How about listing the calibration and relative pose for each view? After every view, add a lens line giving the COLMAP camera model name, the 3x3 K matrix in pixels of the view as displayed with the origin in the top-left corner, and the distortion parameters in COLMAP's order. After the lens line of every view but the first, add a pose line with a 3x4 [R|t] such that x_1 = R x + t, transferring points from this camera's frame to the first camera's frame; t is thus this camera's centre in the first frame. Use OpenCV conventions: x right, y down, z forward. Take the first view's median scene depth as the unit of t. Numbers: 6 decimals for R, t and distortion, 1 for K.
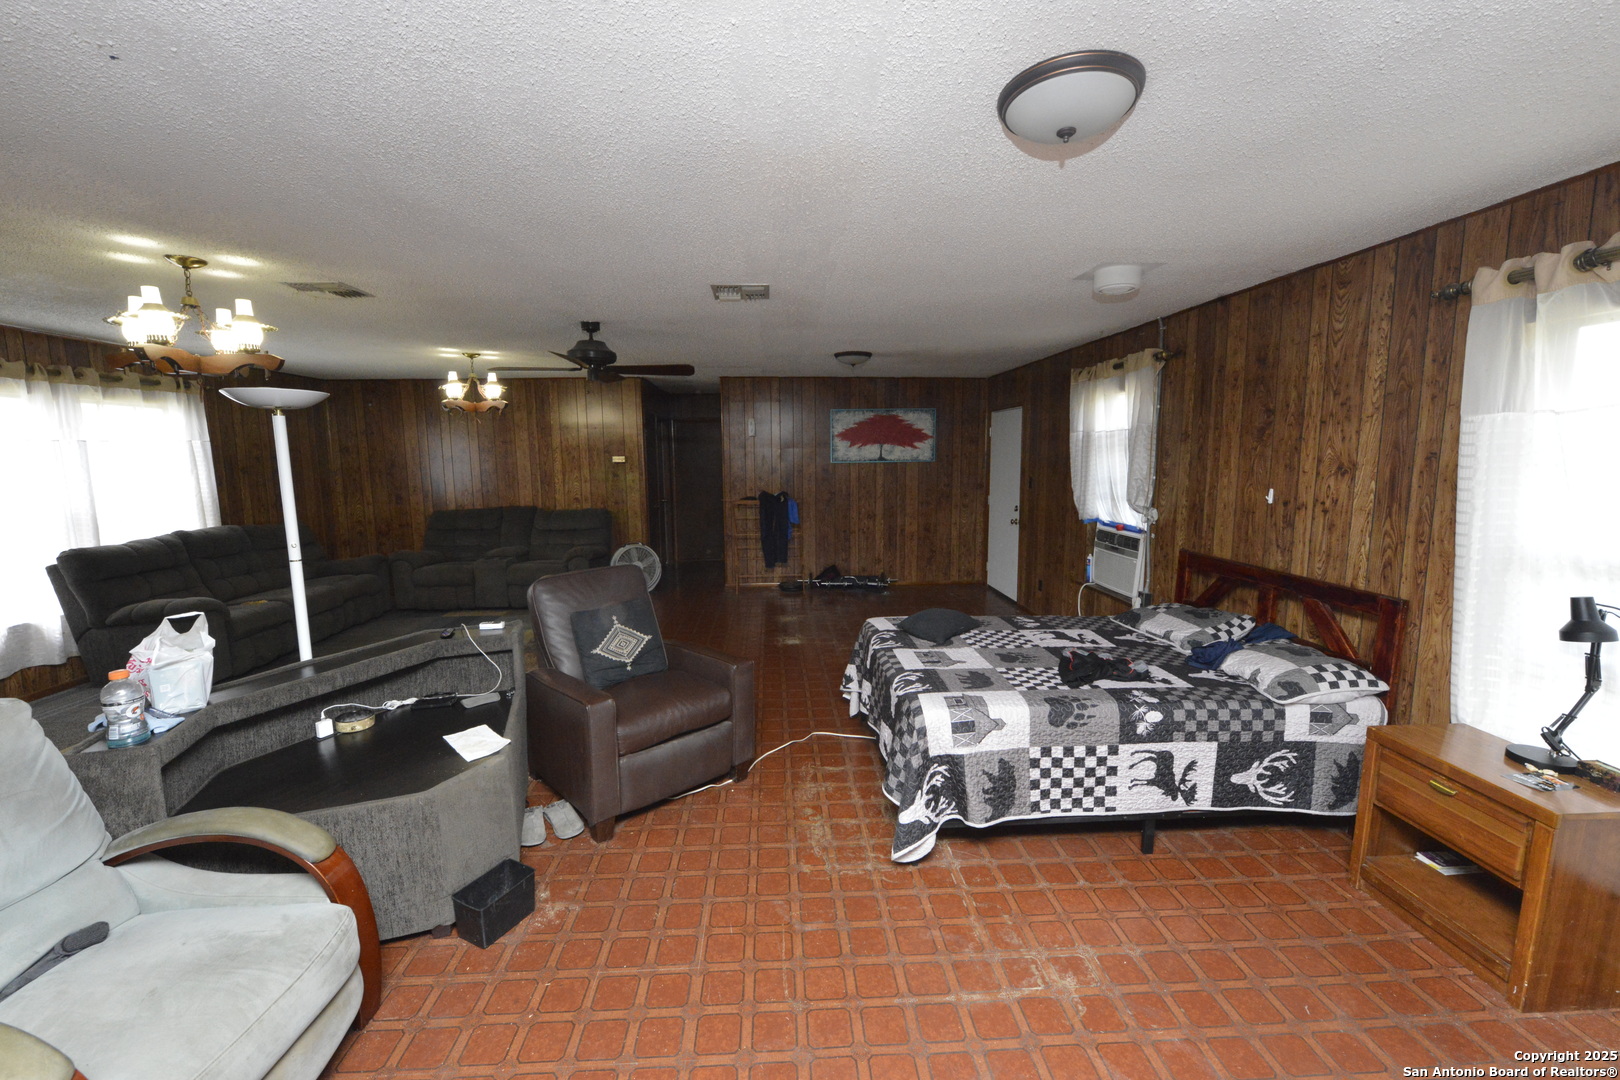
lens RADIAL K [[639.9, 0, 806.2], [0, 639.9, 536.0], [0, 0, 1]] dist [-0.010411, -0.000156]
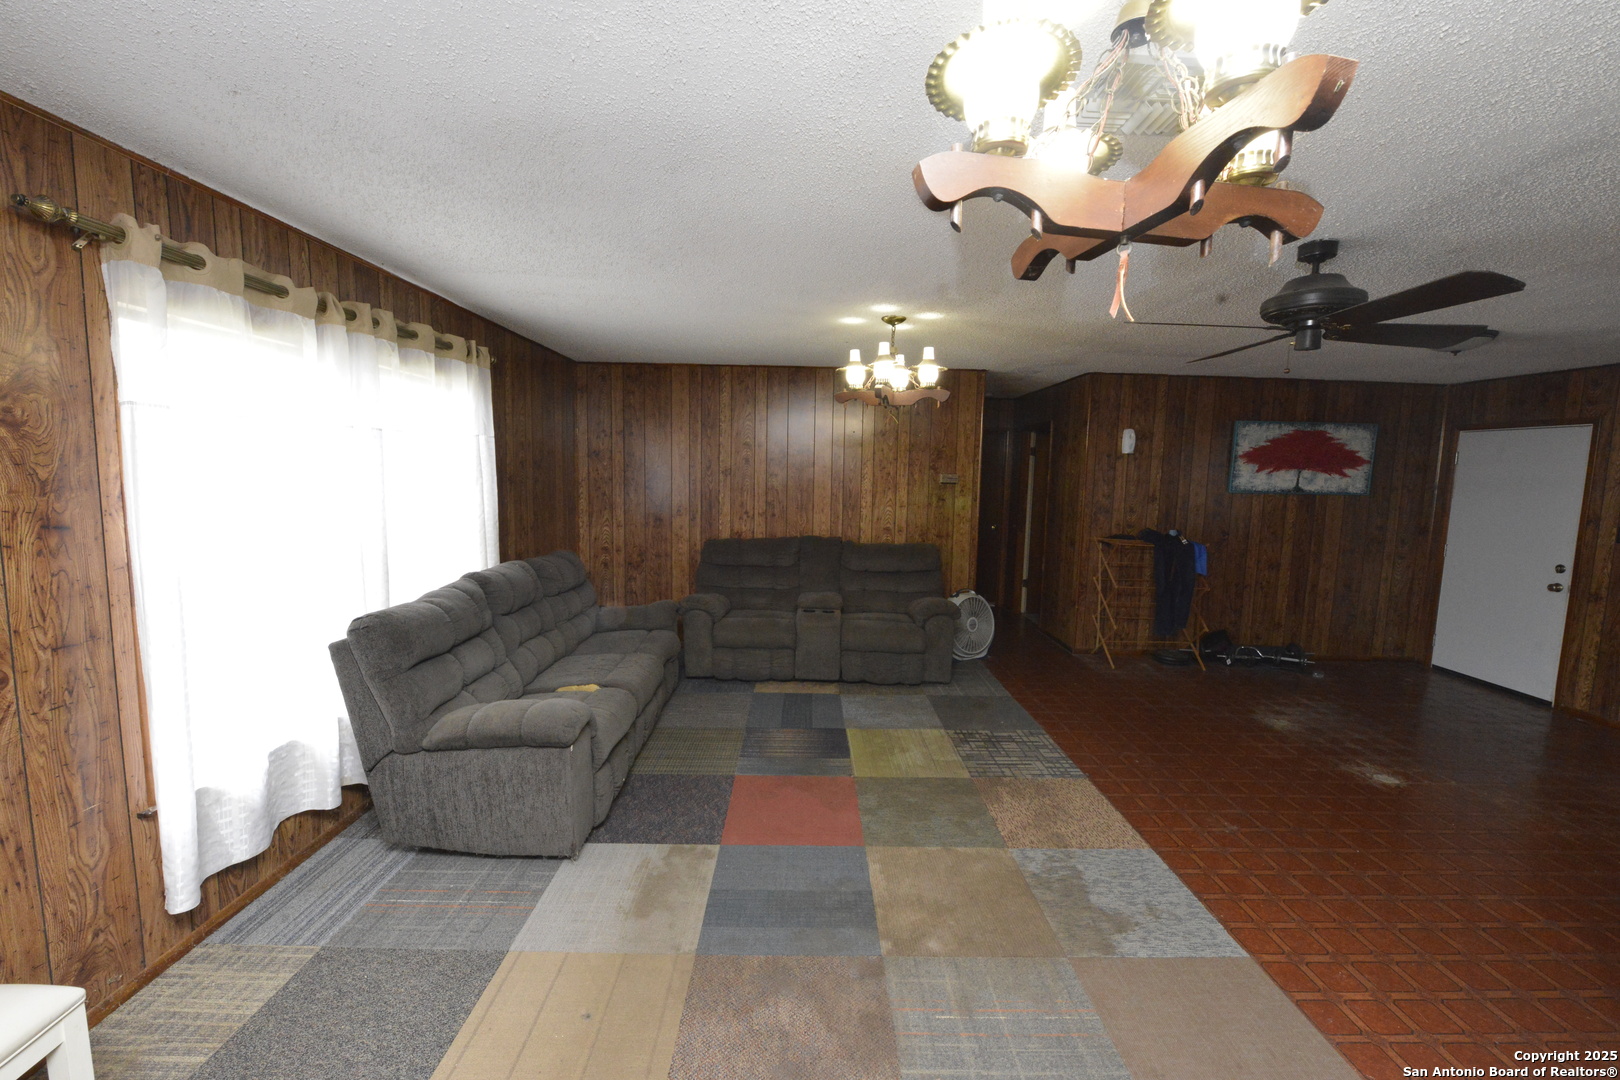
lens RADIAL K [[639.9, 0, 806.2], [0, 639.9, 533.2], [0, 0, 1]] dist [-0.010411, -0.000156]
pose [[0.998138, 0.036575, -0.048804, -0.416849], [-0.037875, 0.998945, -0.025975, -0.029914], [0.047803, 0.027775, 0.998471, 0.244284]]
